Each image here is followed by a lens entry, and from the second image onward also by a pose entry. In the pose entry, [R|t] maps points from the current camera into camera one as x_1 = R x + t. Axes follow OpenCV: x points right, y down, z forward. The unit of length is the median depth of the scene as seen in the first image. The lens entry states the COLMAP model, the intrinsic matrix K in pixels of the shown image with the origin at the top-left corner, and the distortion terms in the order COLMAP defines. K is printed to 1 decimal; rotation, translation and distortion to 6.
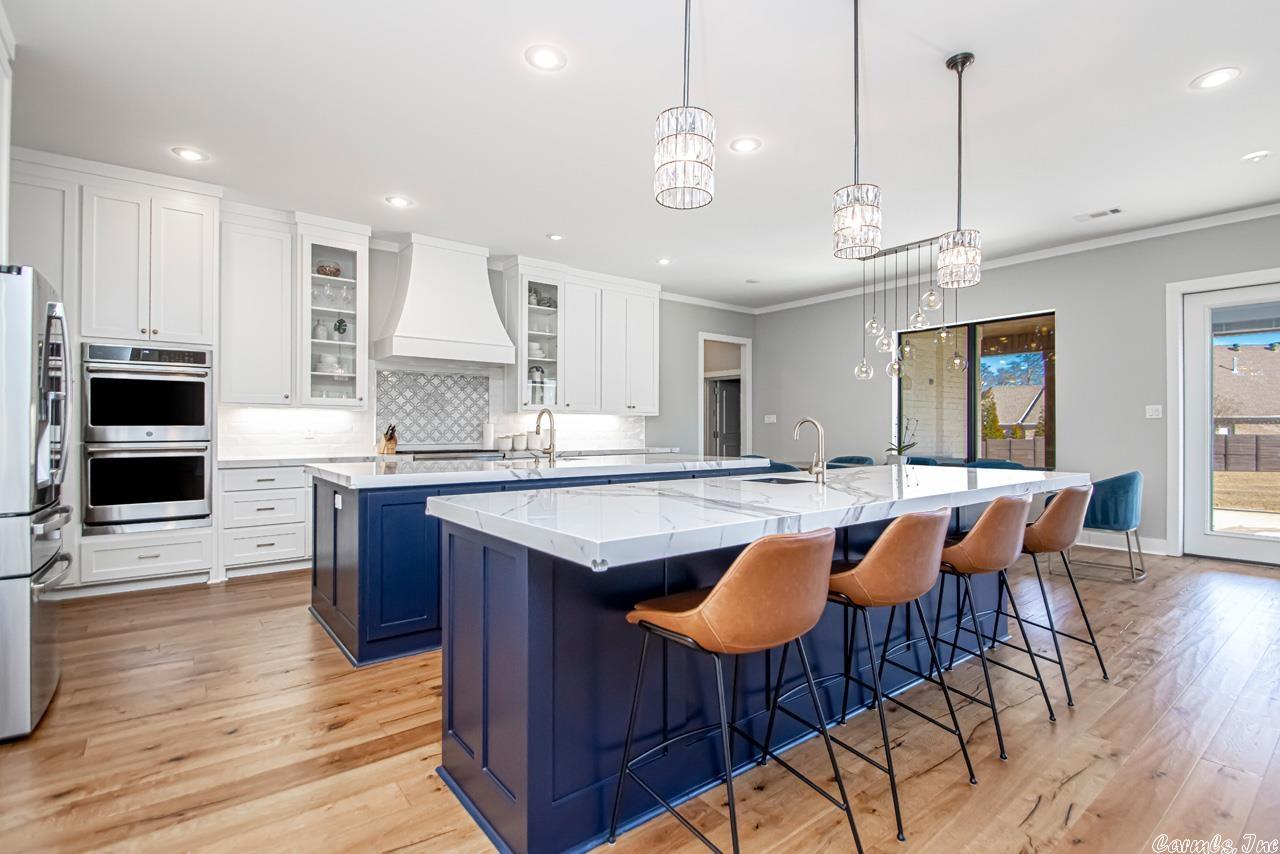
lens RADIAL K [[621.5, 0, 659.8], [0, 621.5, 415.8], [0, 0, 1]] dist [-0.001213, -0.002365]
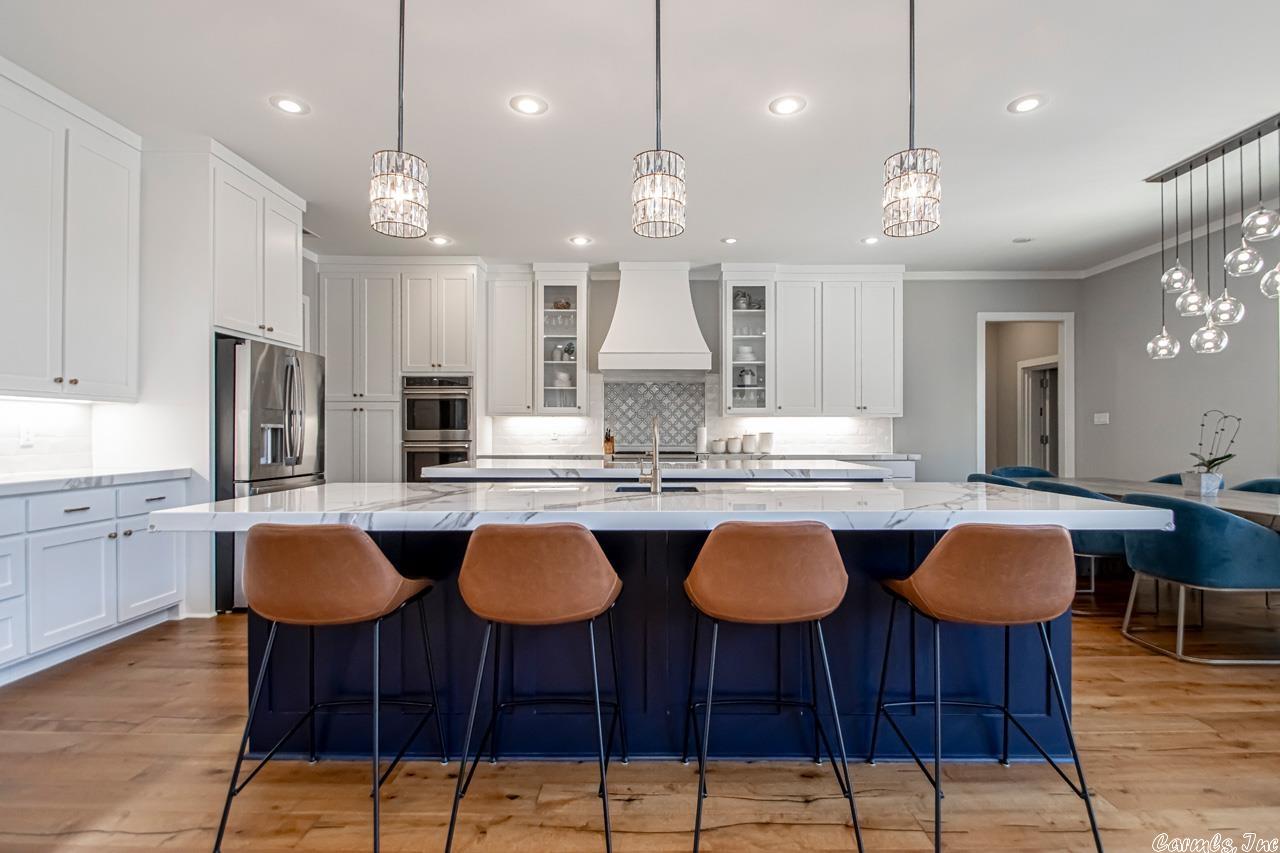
lens RADIAL K [[621.5, 0, 641.9], [0, 621.5, 422.0], [0, 0, 1]] dist [-0.001213, -0.002365]
pose [[0.771496, -0.010832, -0.636141, 0.331596], [0.013901, 0.999903, -0.000166, 0.002712], [0.636082, -0.008715, 0.771572, 0.124537]]
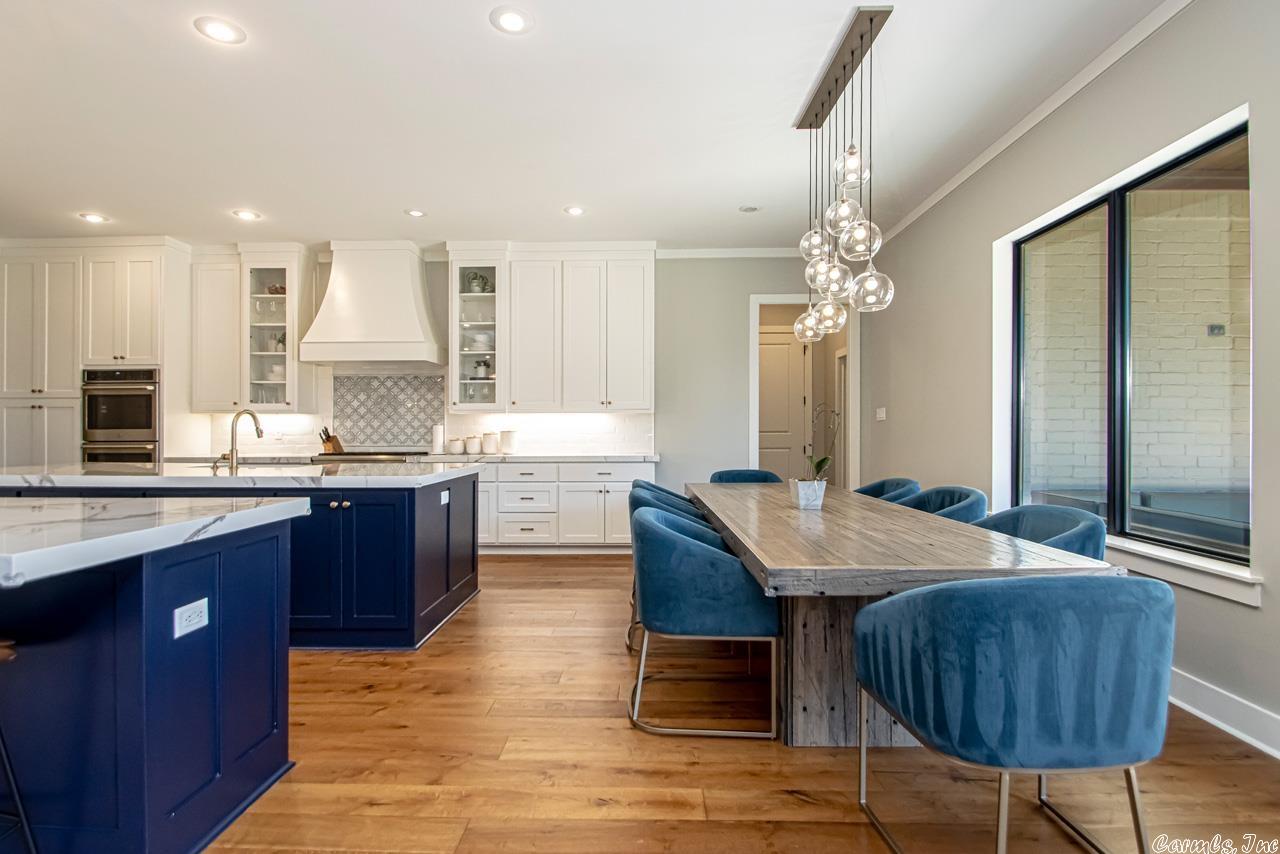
lens RADIAL K [[621.5, 0, 642.3], [0, 621.5, 432.6], [0, 0, 1]] dist [-0.001213, -0.002365]
pose [[0.757853, 0.000585, -0.652425, 0.608347], [0.017333, 0.999629, 0.021030, 0.010020], [0.652195, -0.027246, 0.757562, 0.503210]]
